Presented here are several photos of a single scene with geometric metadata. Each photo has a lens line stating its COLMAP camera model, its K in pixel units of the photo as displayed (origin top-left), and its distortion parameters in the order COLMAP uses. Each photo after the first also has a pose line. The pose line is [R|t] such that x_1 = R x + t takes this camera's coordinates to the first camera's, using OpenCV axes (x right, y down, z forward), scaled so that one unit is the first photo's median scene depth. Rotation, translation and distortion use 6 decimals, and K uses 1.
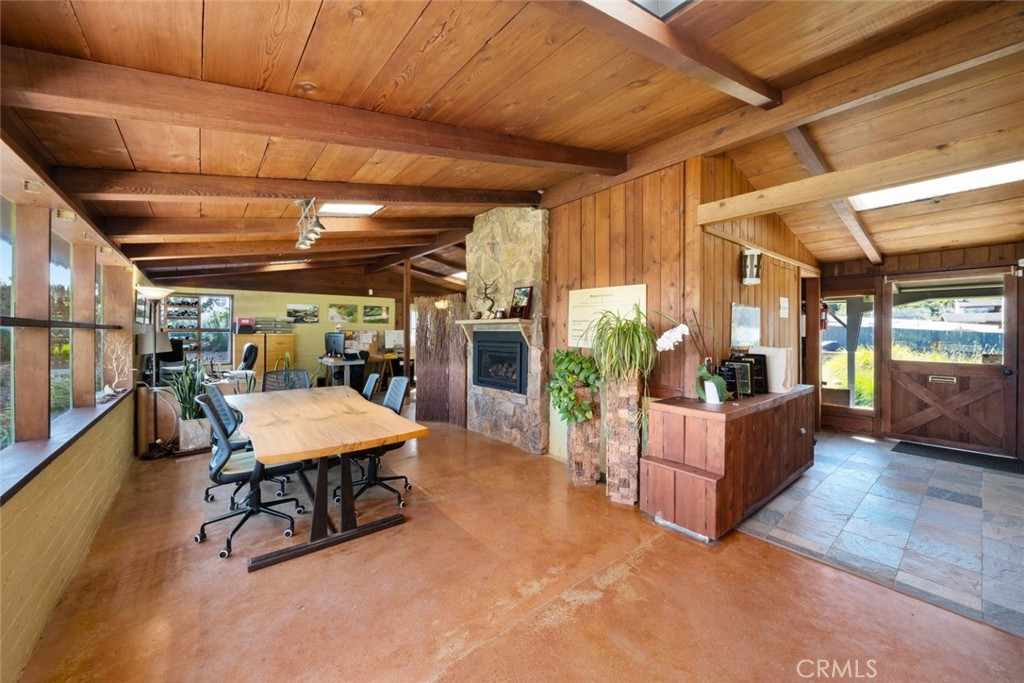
lens RADIAL K [[385.6, 0, 513.7], [0, 385.6, 333.6], [0, 0, 1]] dist [0.000375, 0.000044]
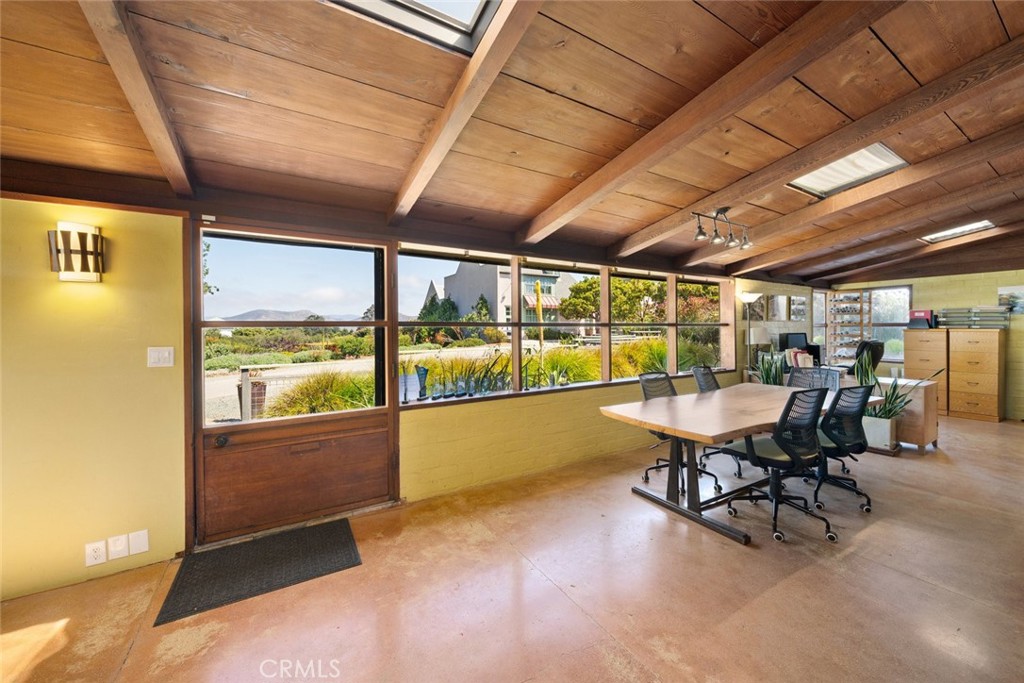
lens RADIAL K [[380.8, 0, 513.9], [0, 380.8, 331.9], [0, 0, 1]] dist [0.000755, 0.000020]
pose [[-0.128972, 0.010463, -0.991593, 0.243614], [0.000358, 0.999945, 0.010505, -0.002452], [0.991648, 0.001000, -0.128969, 0.223493]]
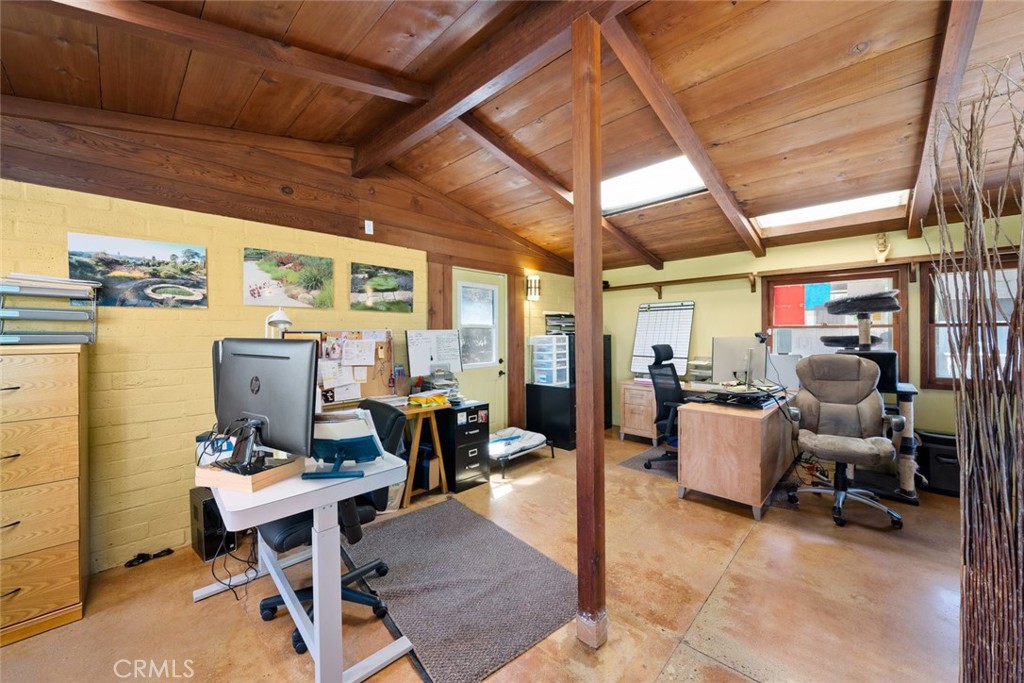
lens RADIAL K [[380.8, 0, 512.4], [0, 380.8, 334.8], [0, 0, 1]] dist [0.000755, 0.000020]
pose [[0.991073, -0.007412, 0.133113, -0.348772], [0.007193, 0.999972, 0.002122, -0.005135], [-0.133125, -0.001145, 0.991099, 0.761446]]
